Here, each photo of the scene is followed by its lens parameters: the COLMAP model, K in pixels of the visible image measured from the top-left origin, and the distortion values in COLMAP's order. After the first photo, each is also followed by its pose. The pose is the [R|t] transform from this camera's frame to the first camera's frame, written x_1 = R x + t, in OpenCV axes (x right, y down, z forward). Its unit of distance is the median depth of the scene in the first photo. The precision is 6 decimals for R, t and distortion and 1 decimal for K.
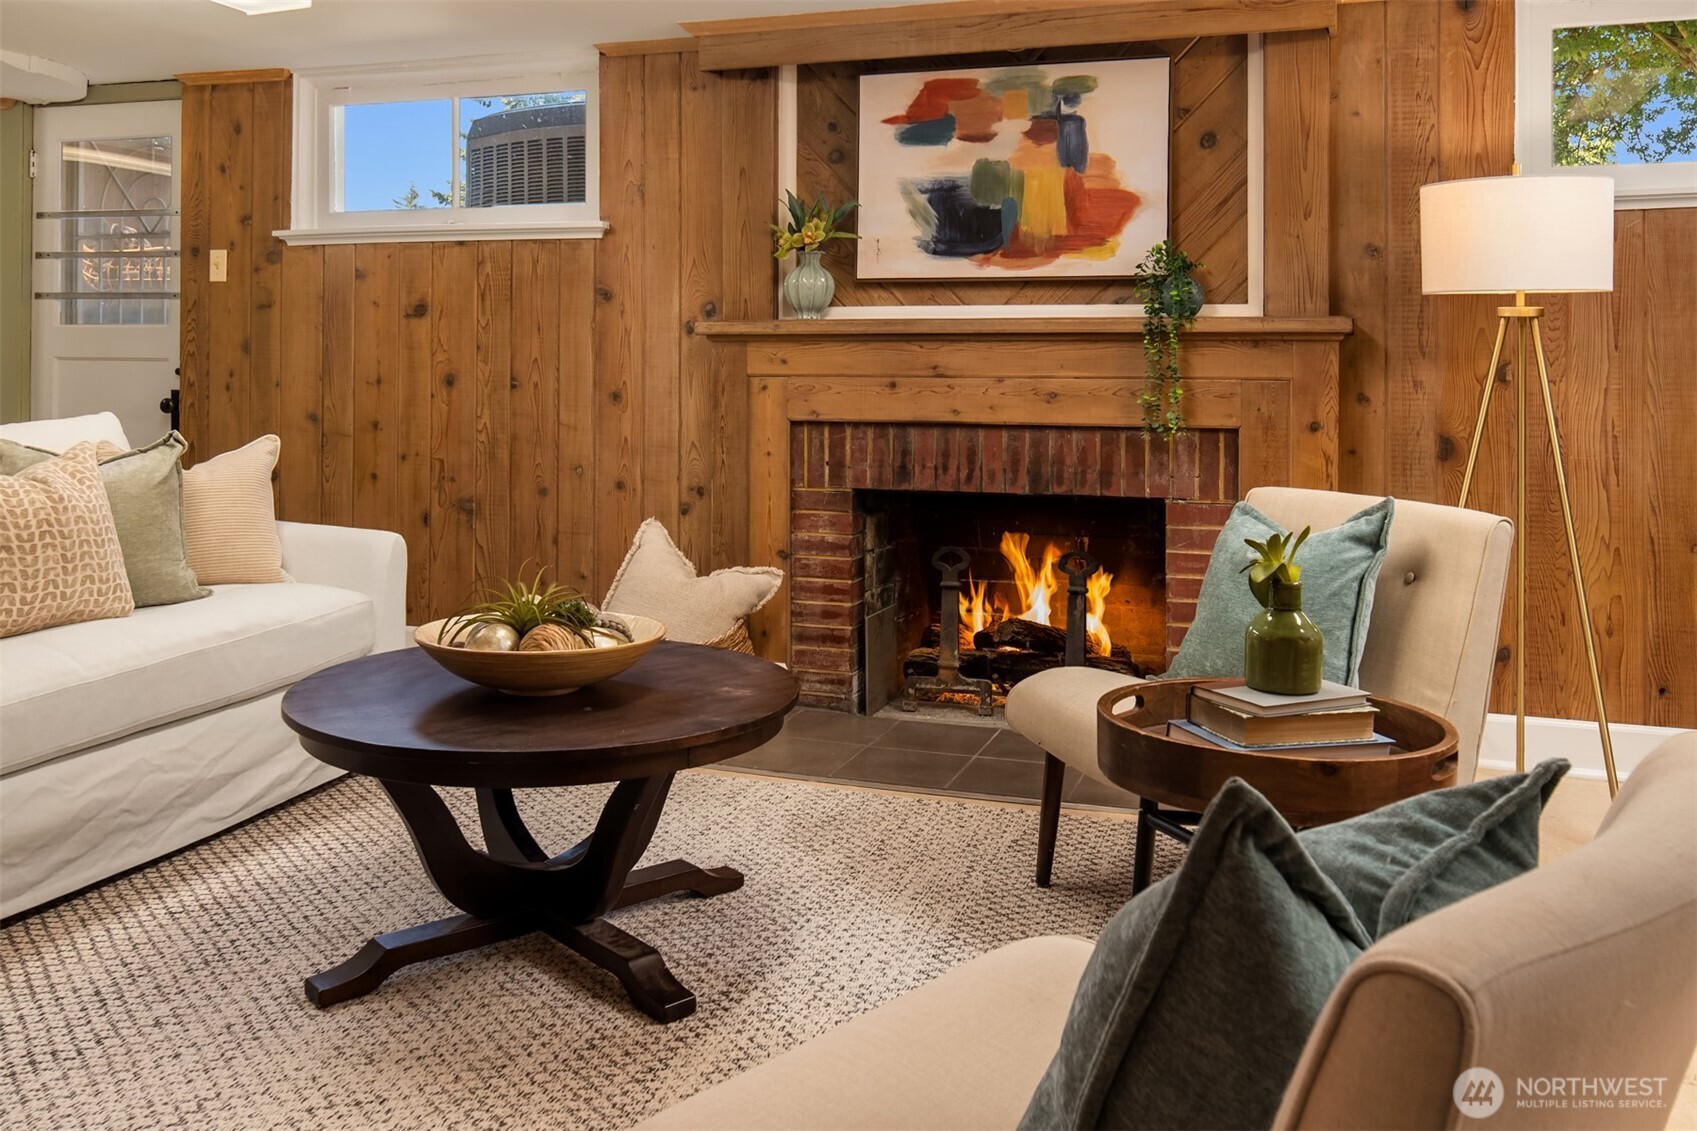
lens RADIAL K [[1433.1, 0, 842.5], [0, 1433.1, 355.1], [0, 0, 1]] dist [-0.000537, -0.007827]
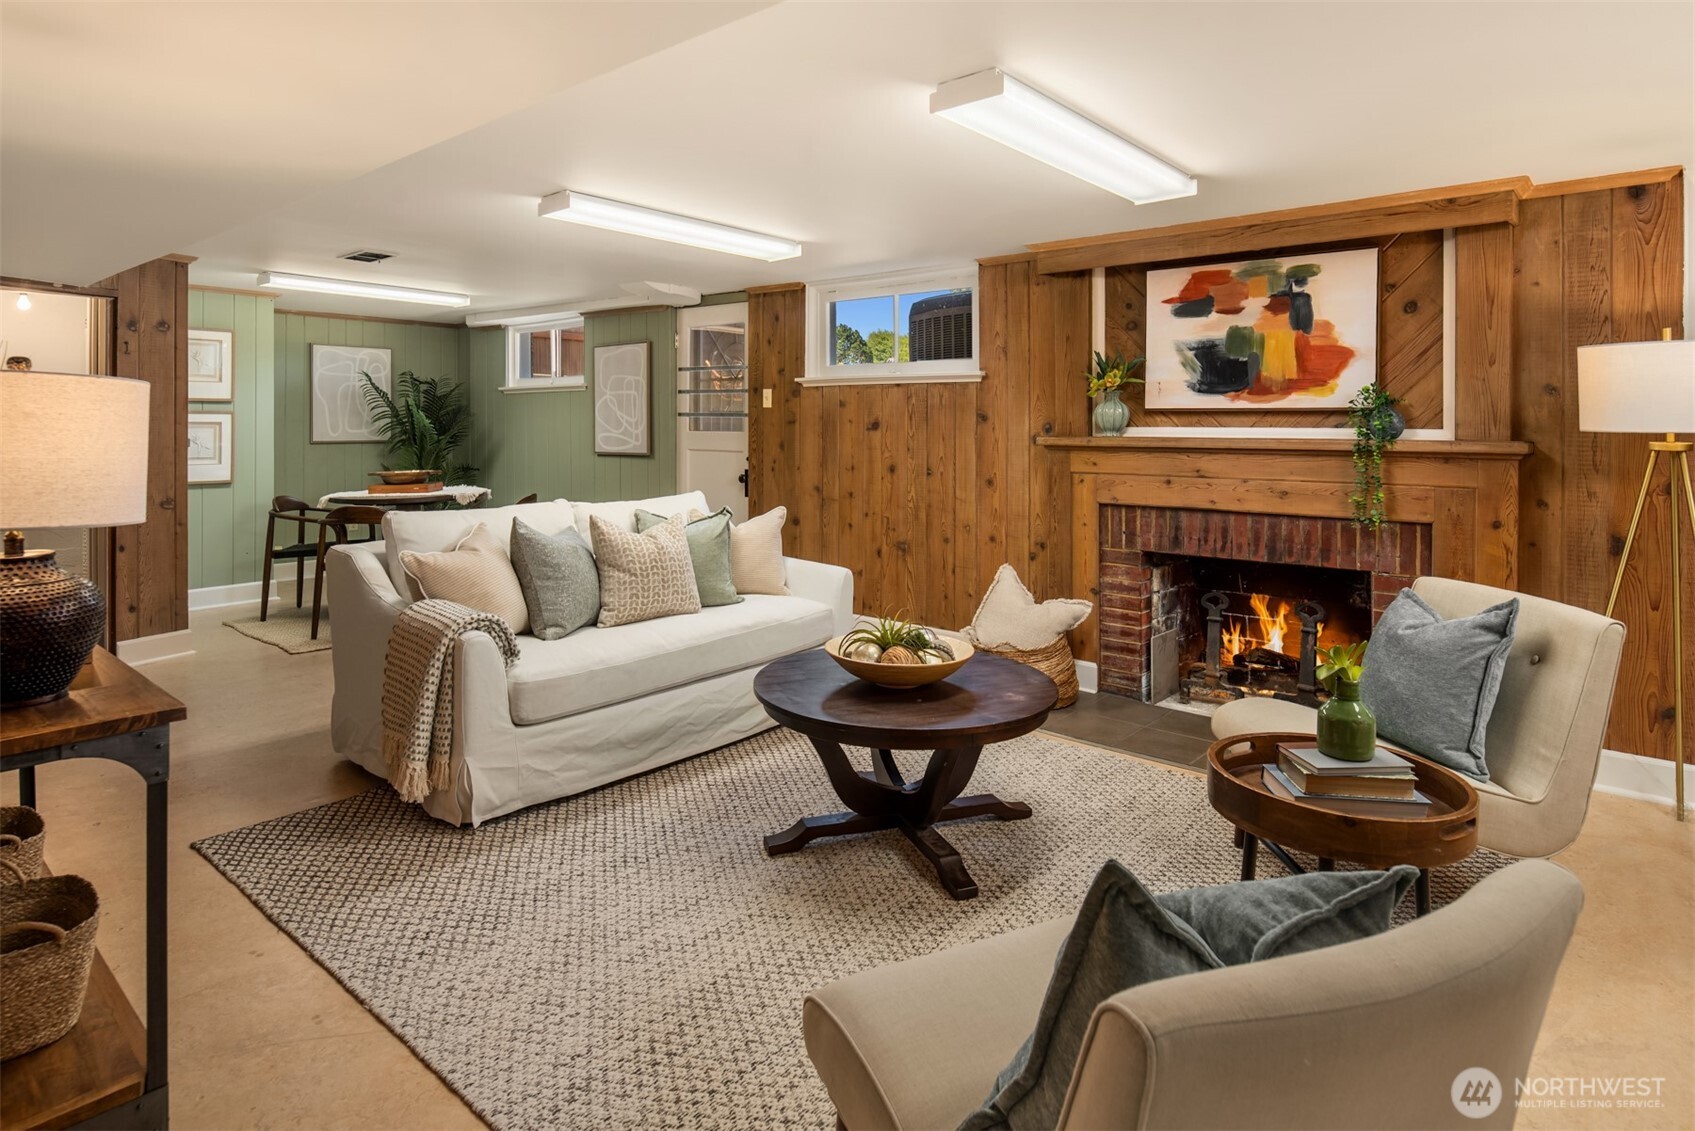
lens RADIAL K [[947.1, 0, 843.1], [0, 947.1, 424.5], [0, 0, 1]] dist [-0.005137, -0.001665]
pose [[0.928024, -0.002261, -0.372514, 0.087964], [0.005349, 0.999959, 0.007256, -0.047368], [0.372482, -0.008726, 0.927998, -0.025724]]
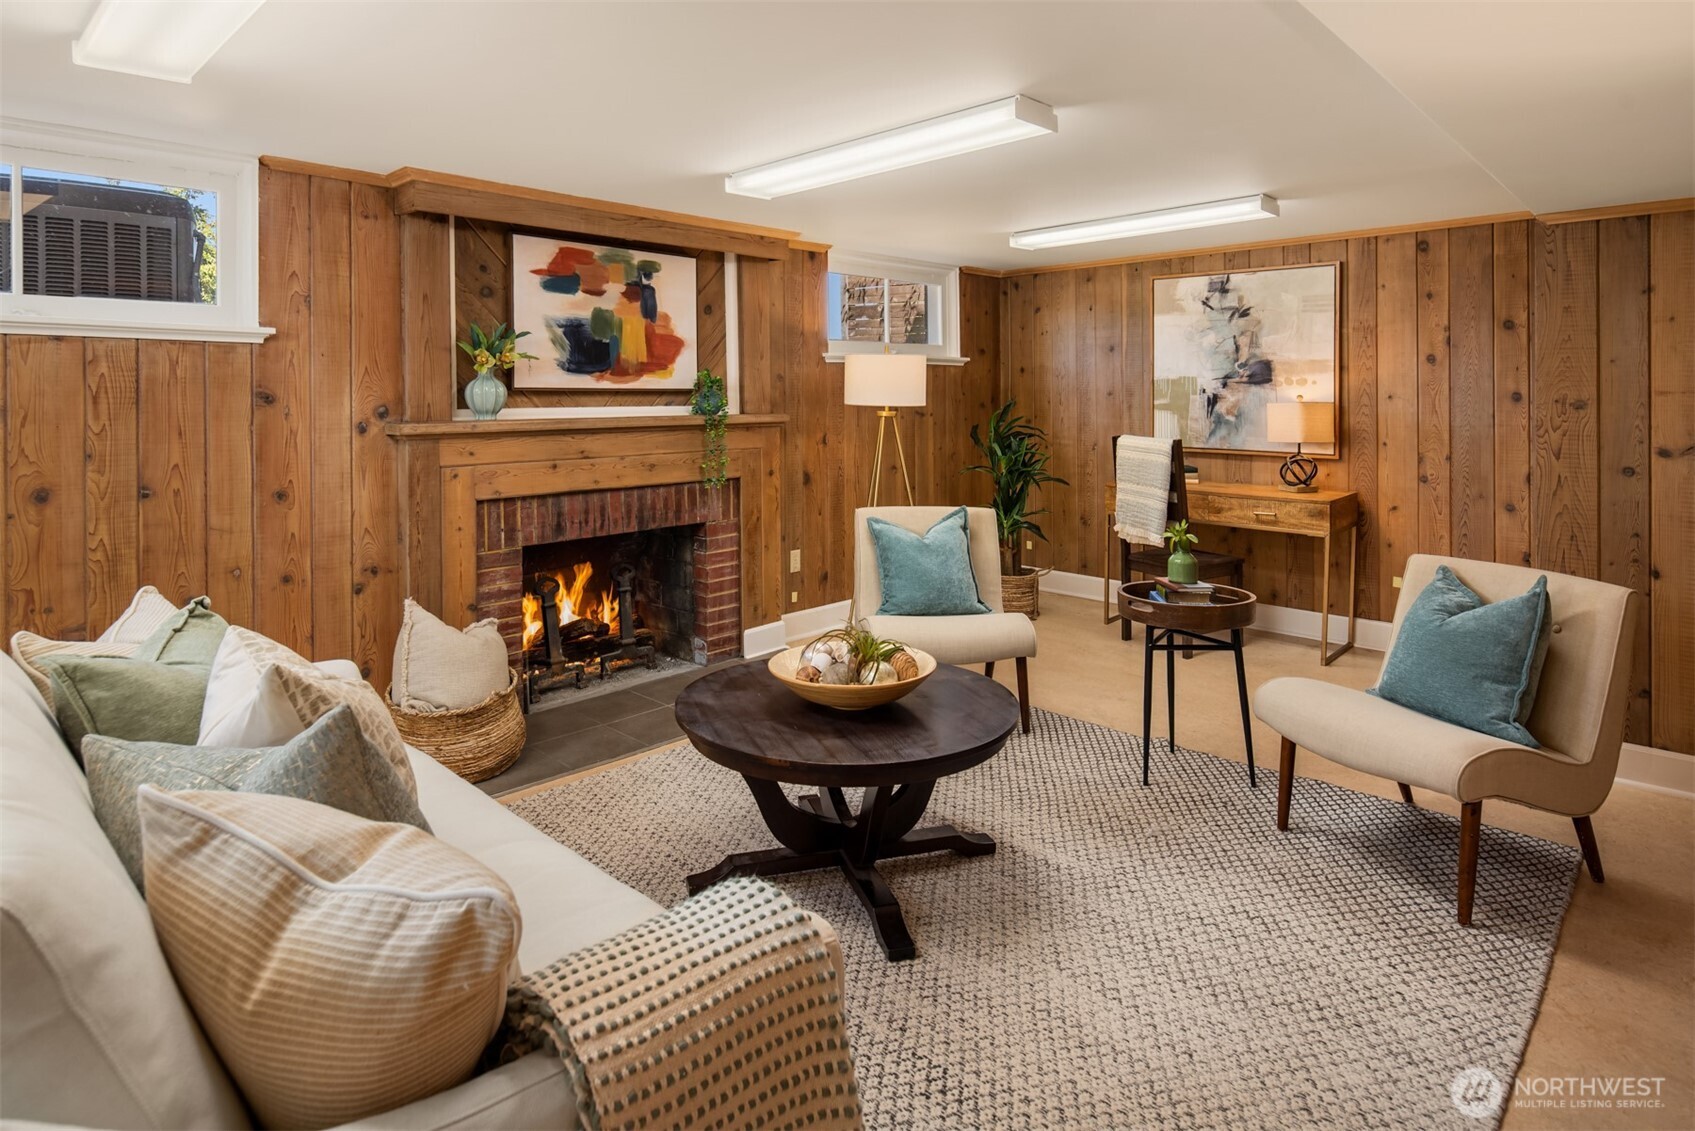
lens RADIAL K [[932.2, 0, 849.1], [0, 932.2, 396.7], [0, 0, 1]] dist [-0.003268, -0.000955]
pose [[0.413315, -0.008965, 0.910544, -0.668648], [-0.002842, 0.999934, 0.011135, -0.057466], [-0.910584, -0.007190, 0.413262, 0.375613]]
